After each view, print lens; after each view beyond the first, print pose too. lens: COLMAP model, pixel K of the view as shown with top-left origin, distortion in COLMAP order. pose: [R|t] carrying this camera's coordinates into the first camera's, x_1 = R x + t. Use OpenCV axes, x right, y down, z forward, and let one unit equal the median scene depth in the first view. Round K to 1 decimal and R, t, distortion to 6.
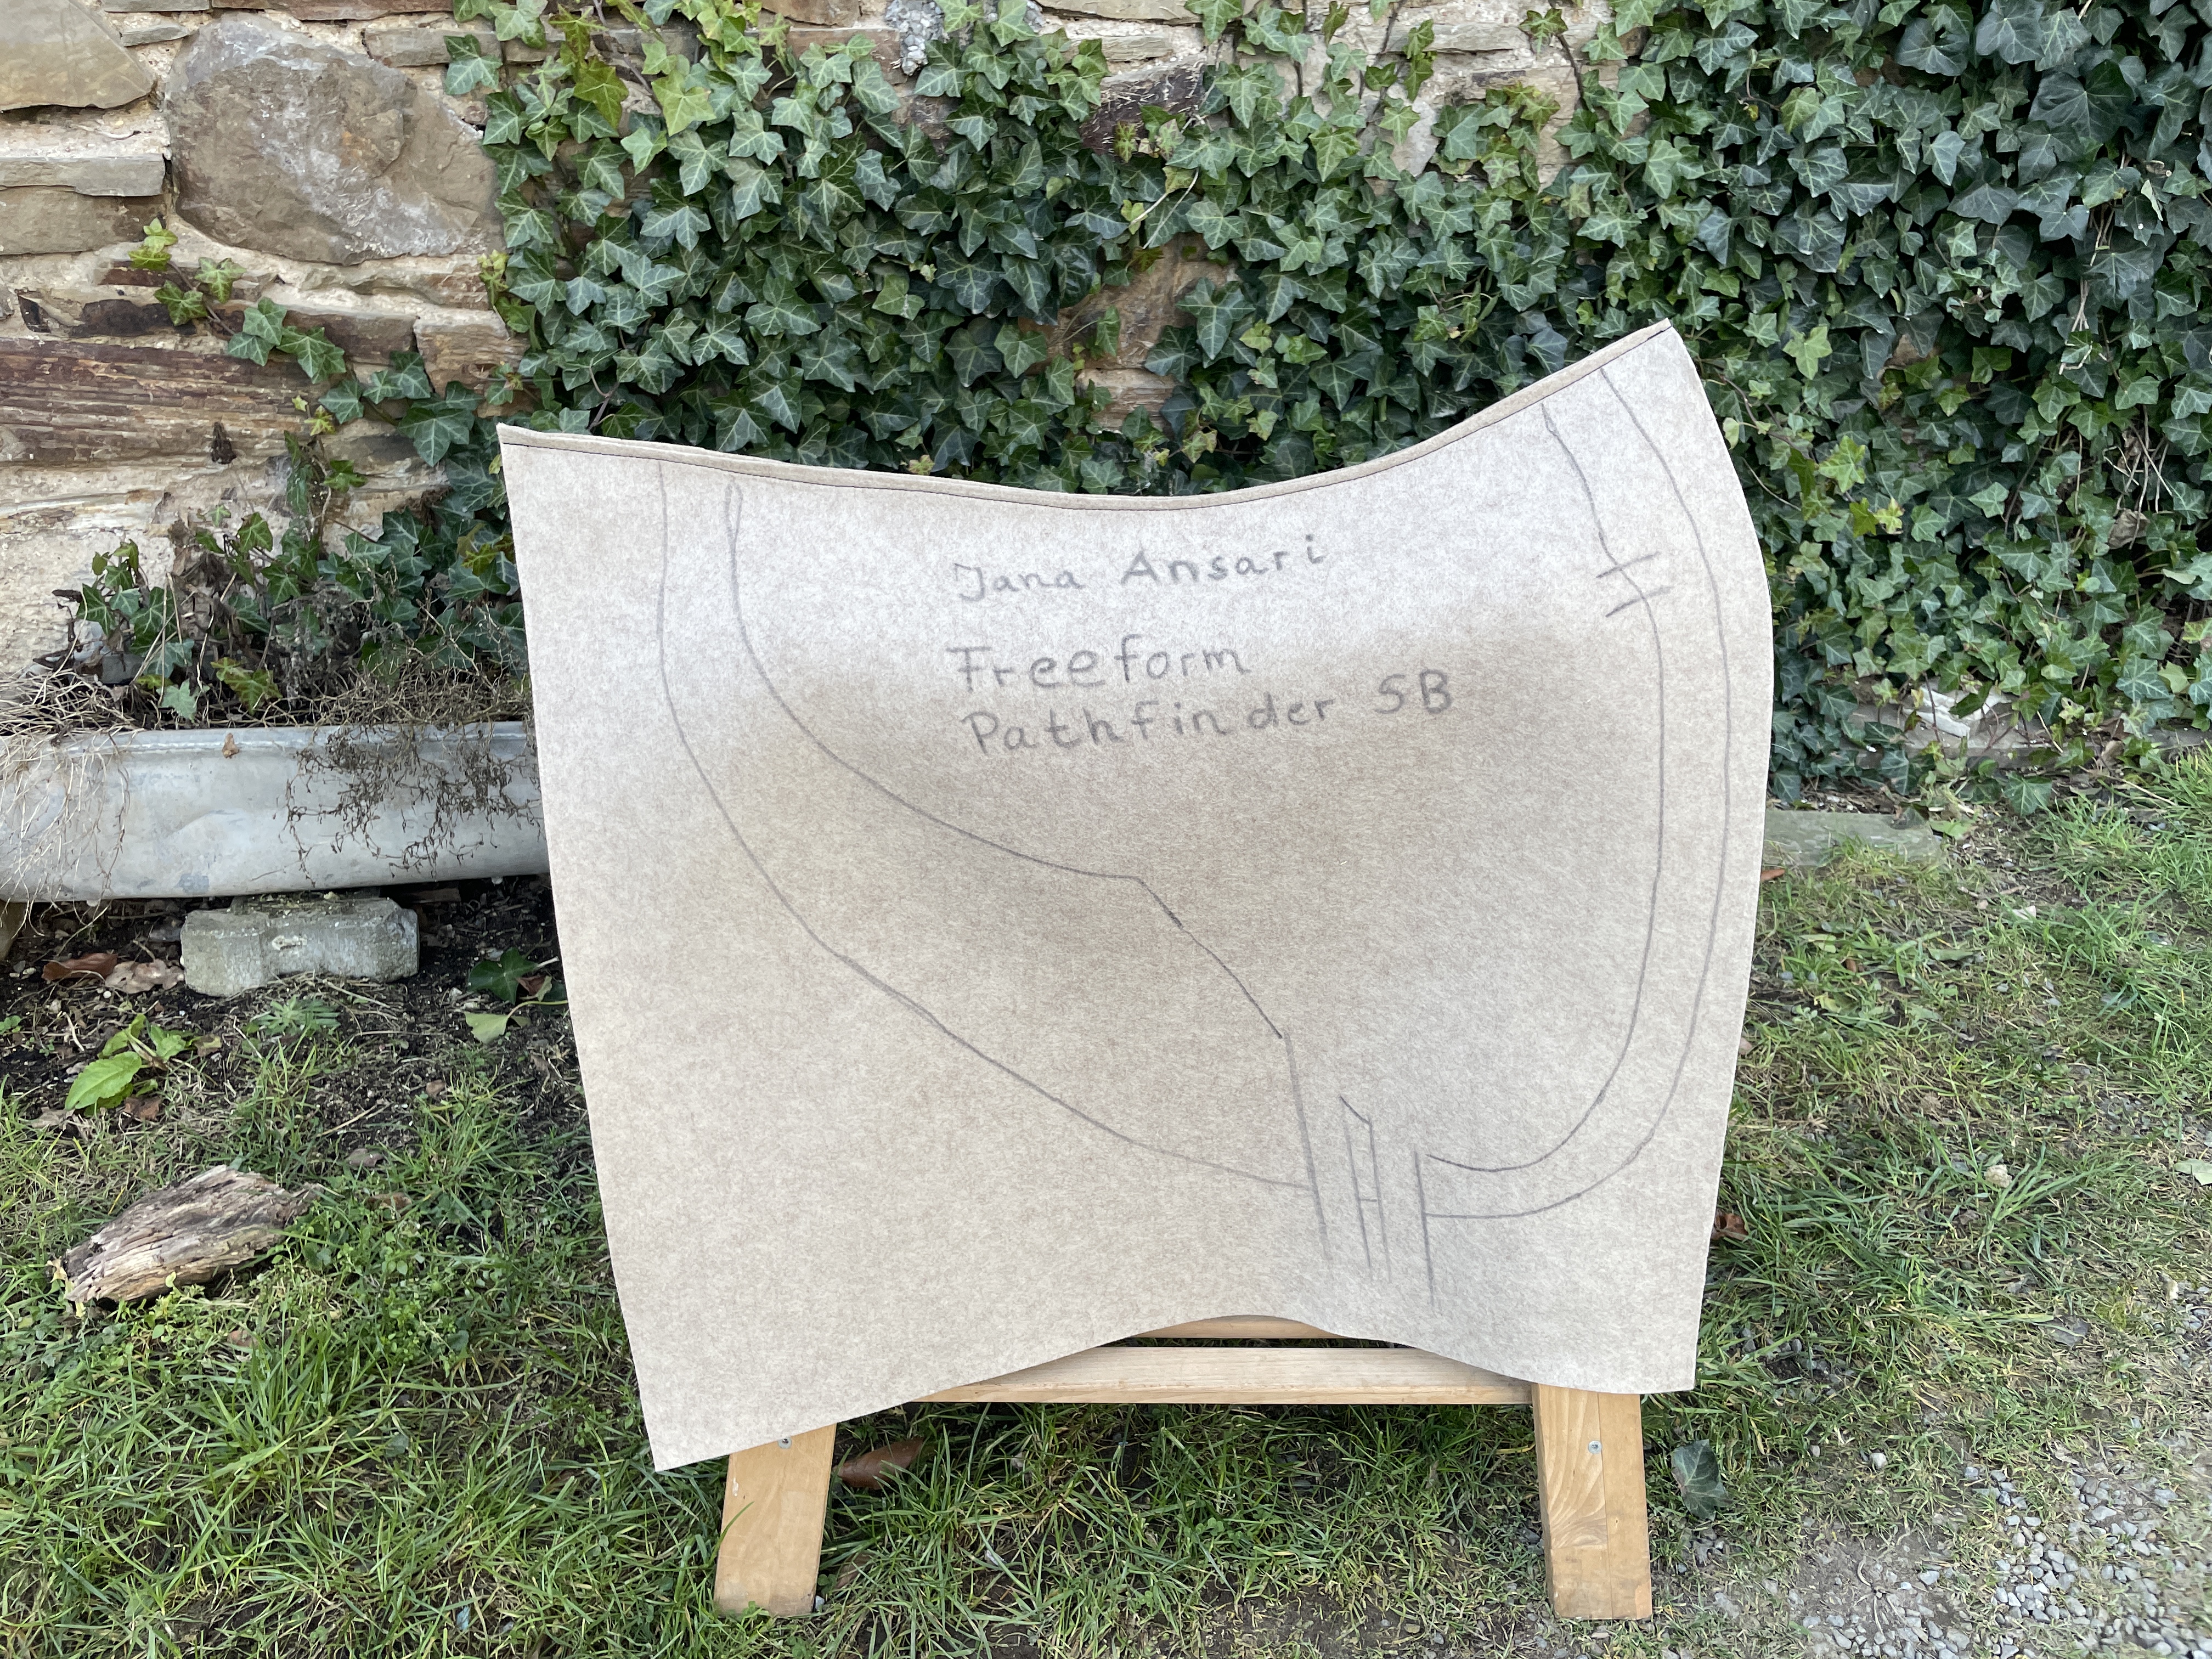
lens RADIAL K [[1631.1, 0, 1088.1], [0, 1631.1, 827.7], [0, 0, 1]] dist [0.046848, -0.075309]
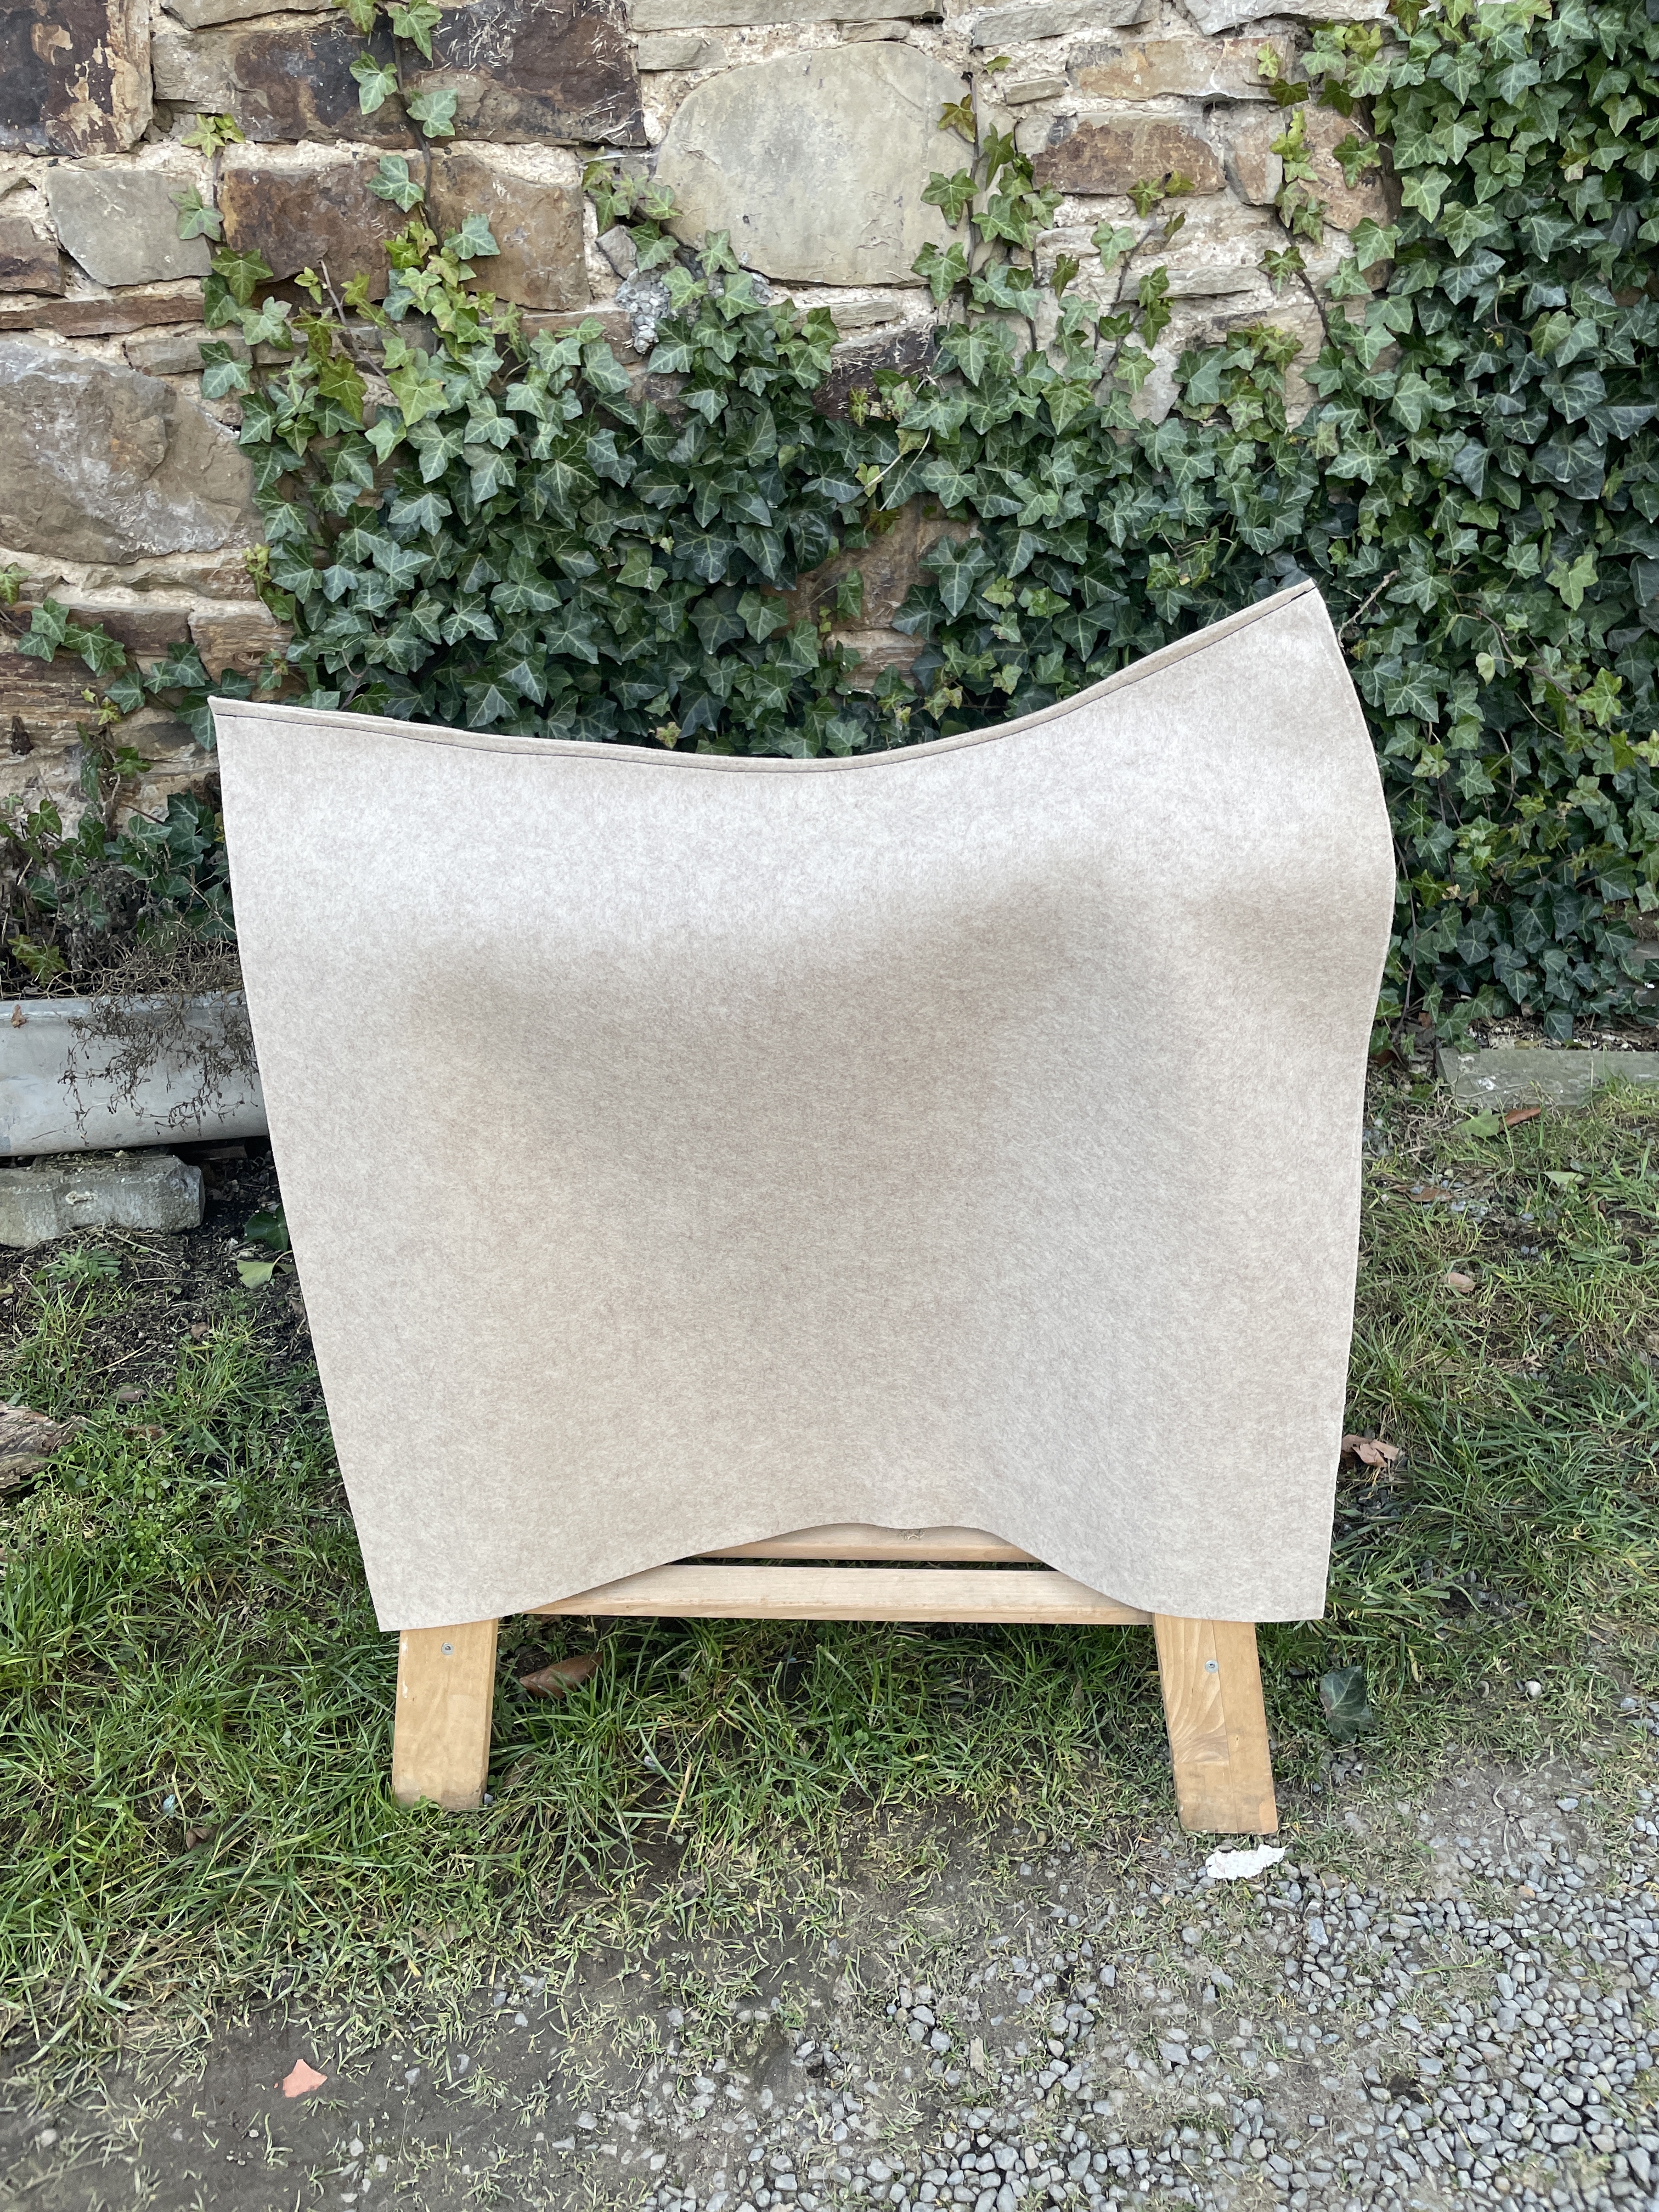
lens RADIAL K [[1631.1, 0, 839.1], [0, 1631.1, 1112.3], [0, 0, 1]] dist [0.046848, -0.075309]
pose [[0.995306, -0.015453, -0.095541, 0.105032], [0.016647, 0.999793, 0.011721, 0.008945], [0.095340, -0.013256, 0.995356, -0.023219]]
